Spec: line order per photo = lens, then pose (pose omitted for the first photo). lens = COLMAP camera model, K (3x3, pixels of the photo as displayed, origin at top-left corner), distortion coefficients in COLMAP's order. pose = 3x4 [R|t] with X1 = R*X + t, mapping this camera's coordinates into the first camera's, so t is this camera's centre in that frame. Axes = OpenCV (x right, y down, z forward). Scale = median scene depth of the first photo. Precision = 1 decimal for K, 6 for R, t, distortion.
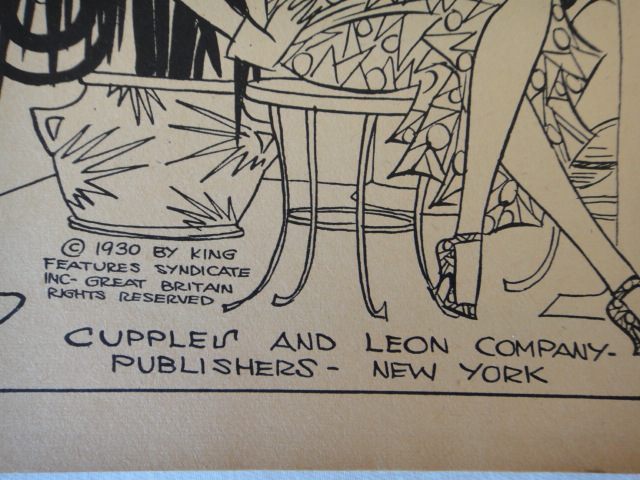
lens RADIAL K [[481.7, 0, 320.0], [0, 481.7, 240.0], [0, 0, 1]] dist [0.041280, -0.001914]
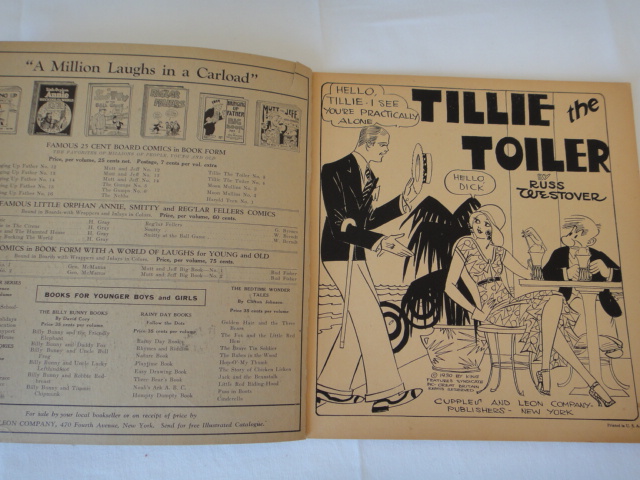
lens RADIAL K [[481.7, 0, 320.0], [0, 481.7, 240.0], [0, 0, 1]] dist [0.041280, -0.001914]
pose [[0.999678, -0.019283, -0.016476, -1.234537], [0.016668, 0.989099, -0.146304, -0.448843], [0.019117, 0.145983, 0.989102, -2.617998]]
